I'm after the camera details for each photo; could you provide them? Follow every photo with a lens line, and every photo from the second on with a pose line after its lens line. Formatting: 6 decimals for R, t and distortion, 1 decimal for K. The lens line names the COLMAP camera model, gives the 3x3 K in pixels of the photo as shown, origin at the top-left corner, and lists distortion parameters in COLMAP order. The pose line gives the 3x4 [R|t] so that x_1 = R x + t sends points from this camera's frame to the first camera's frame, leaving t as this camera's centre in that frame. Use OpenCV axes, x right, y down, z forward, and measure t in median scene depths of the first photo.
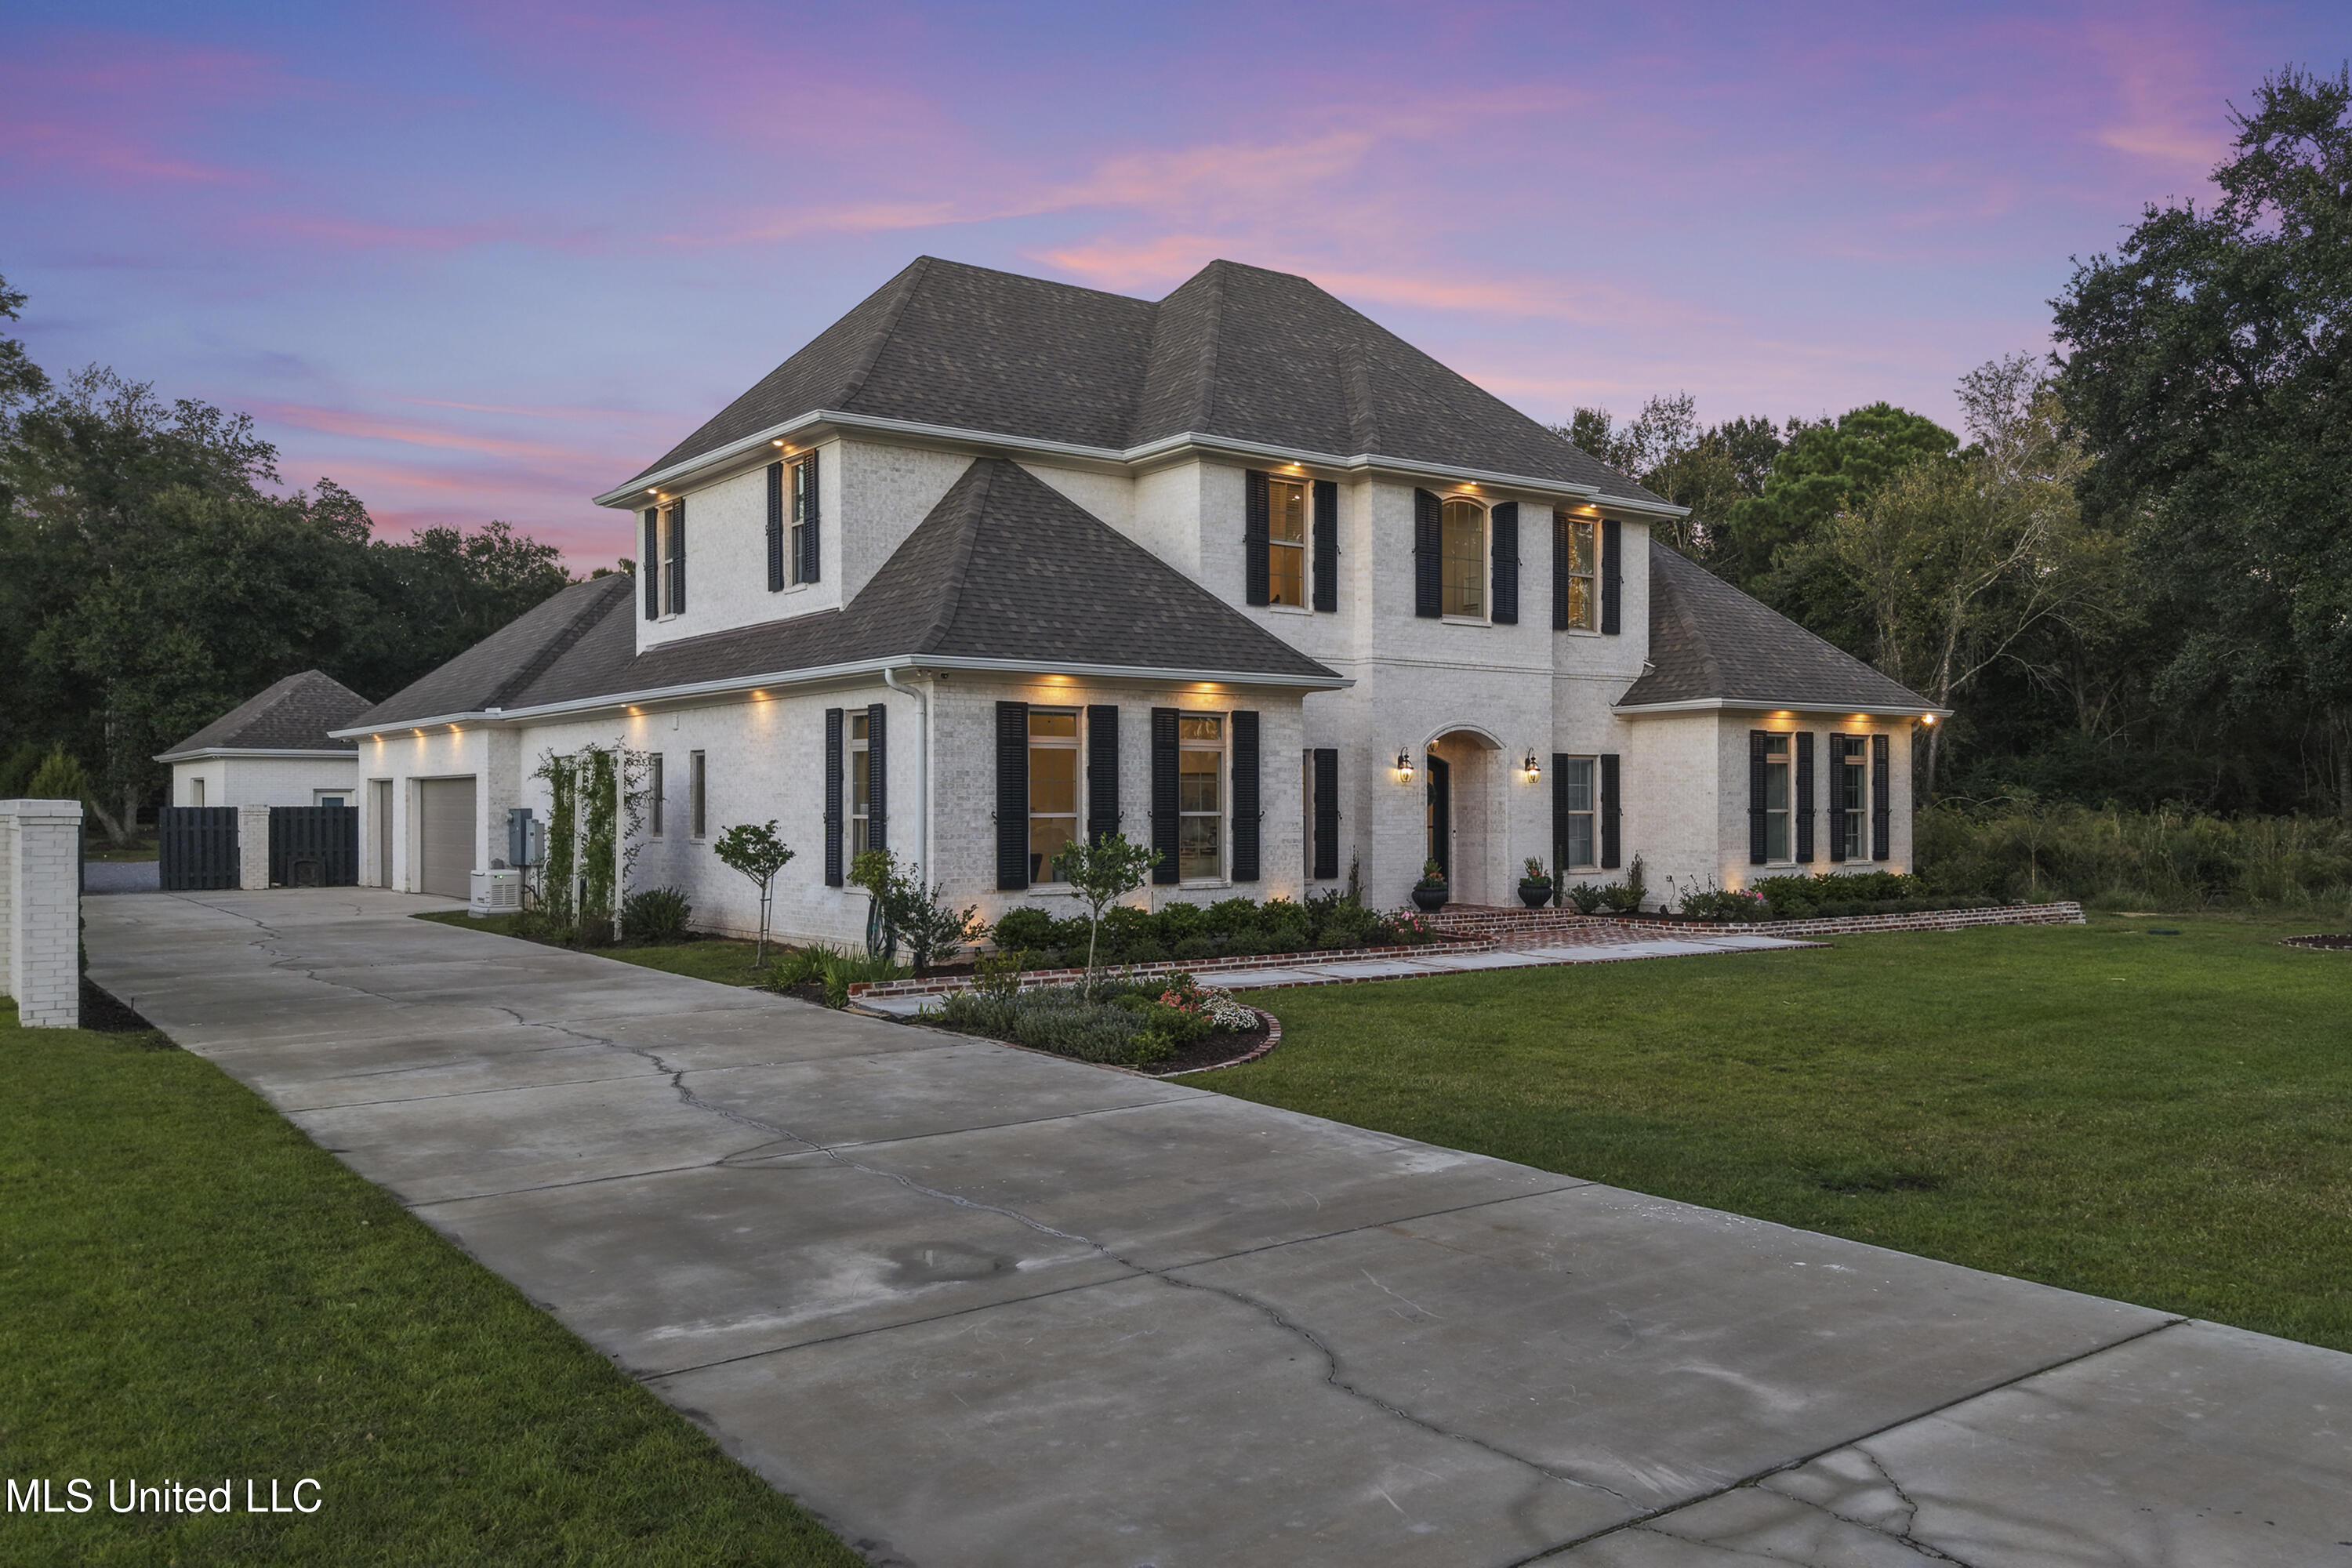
lens RADIAL K [[1720.6, 0, 1257.8], [0, 1720.6, 785.4], [0, 0, 1]] dist [0.014066, 0.000452]
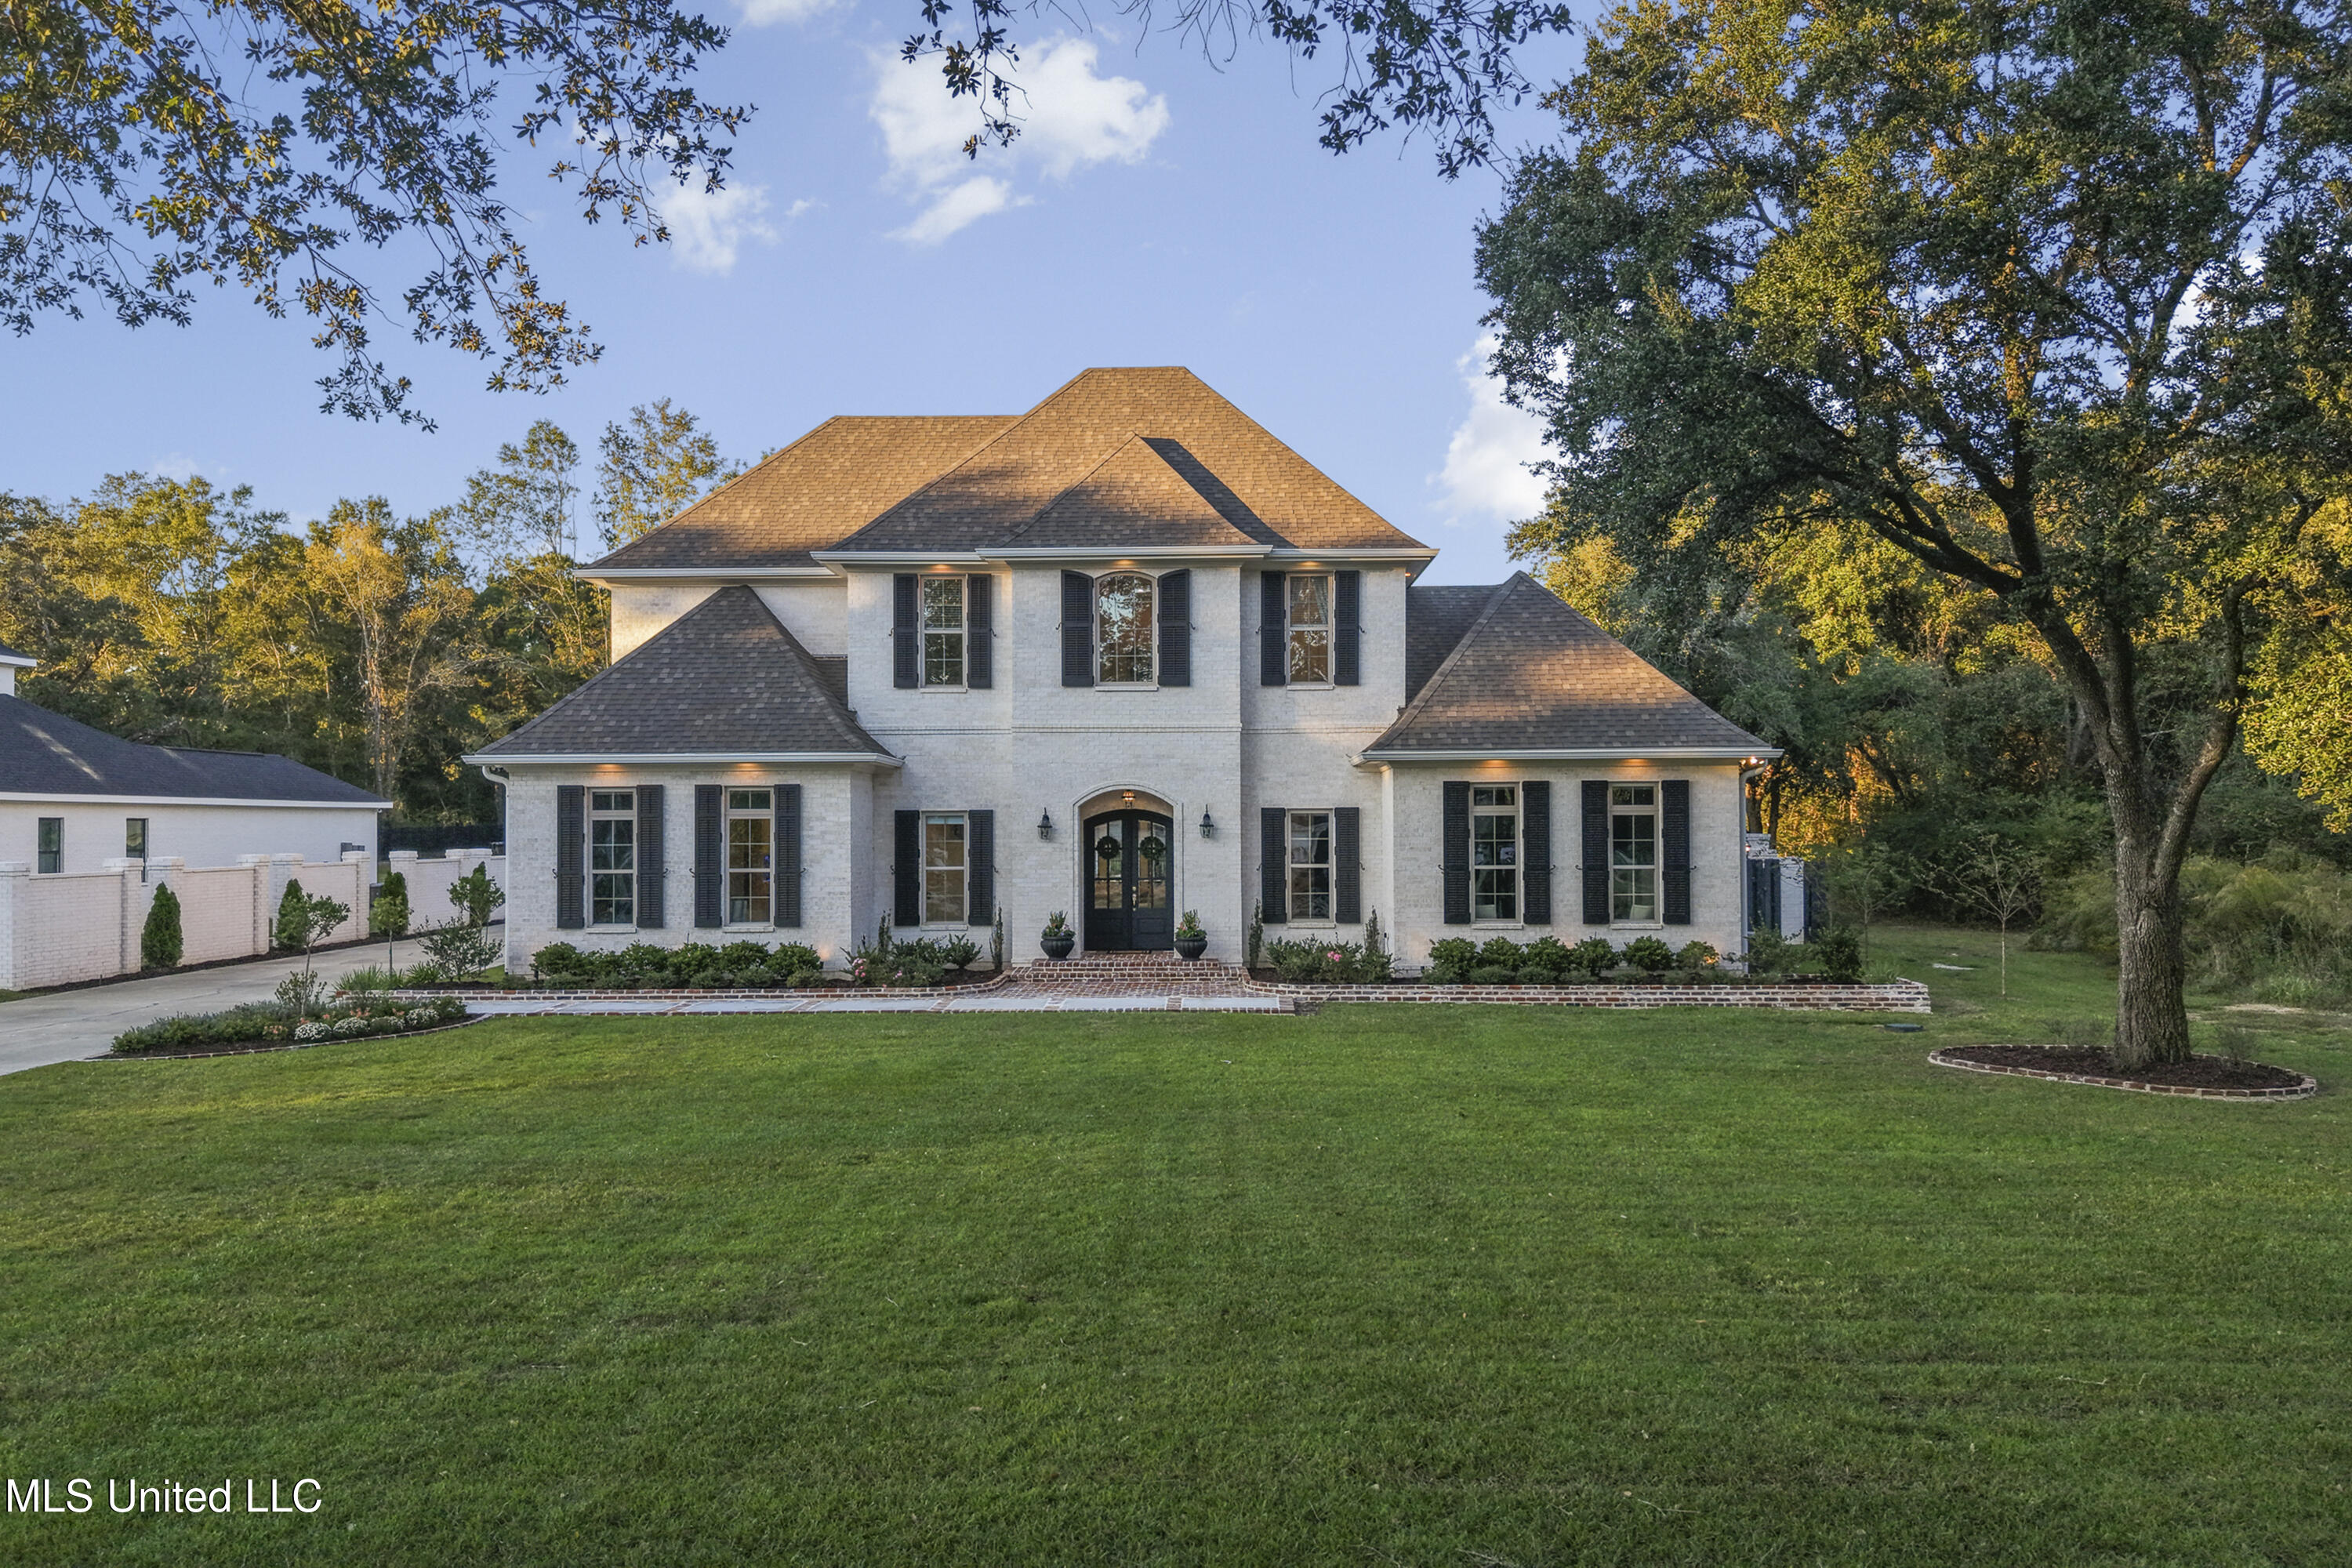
lens RADIAL K [[1720.6, 0, 1202.2], [0, 1720.6, 798.7], [0, 0, 1]] dist [0.014066, 0.000452]
pose [[0.774767, -0.018342, -0.631981, 0.810774], [0.010635, 0.999816, -0.015981, -0.008943], [0.632158, 0.005661, 0.774819, 0.205667]]
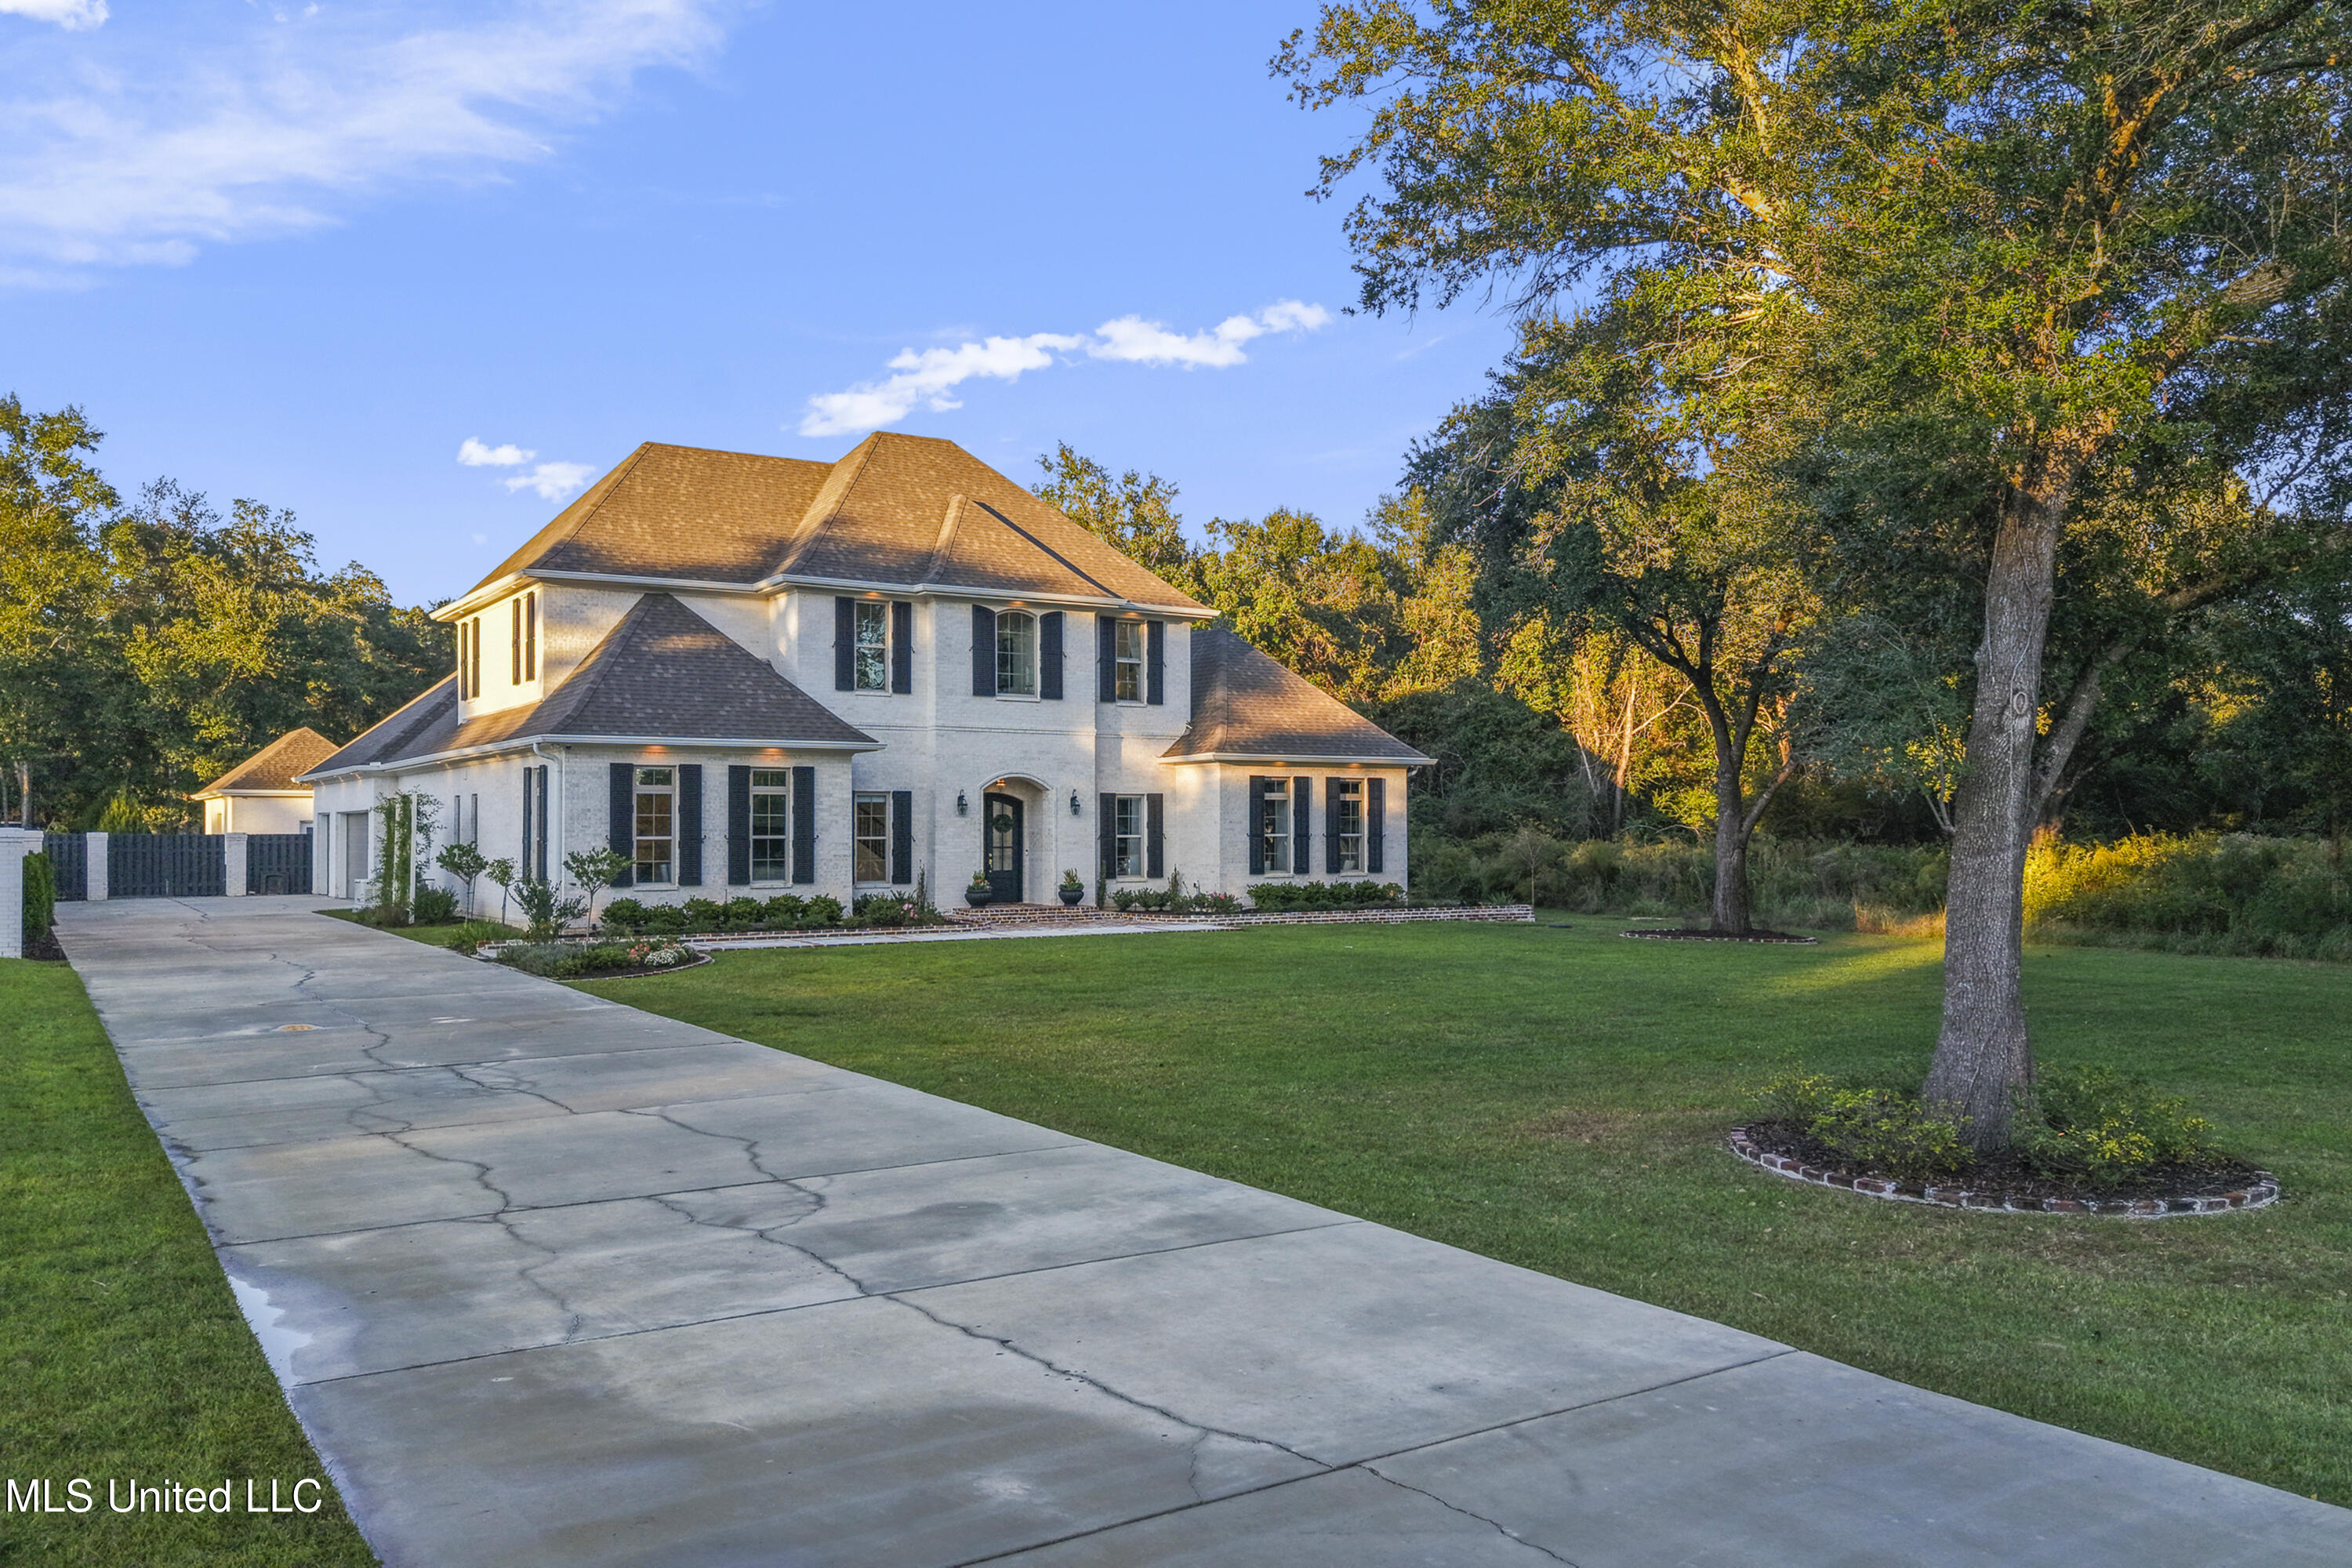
lens RADIAL K [[1720.6, 0, 1173.3], [0, 1720.6, 792.8], [0, 0, 1]] dist [0.014066, 0.000452]
pose [[0.995493, -0.003673, -0.094764, 0.370496], [0.002497, 0.999918, -0.012522, -0.001495], [0.094802, 0.012229, 0.995421, -0.360087]]
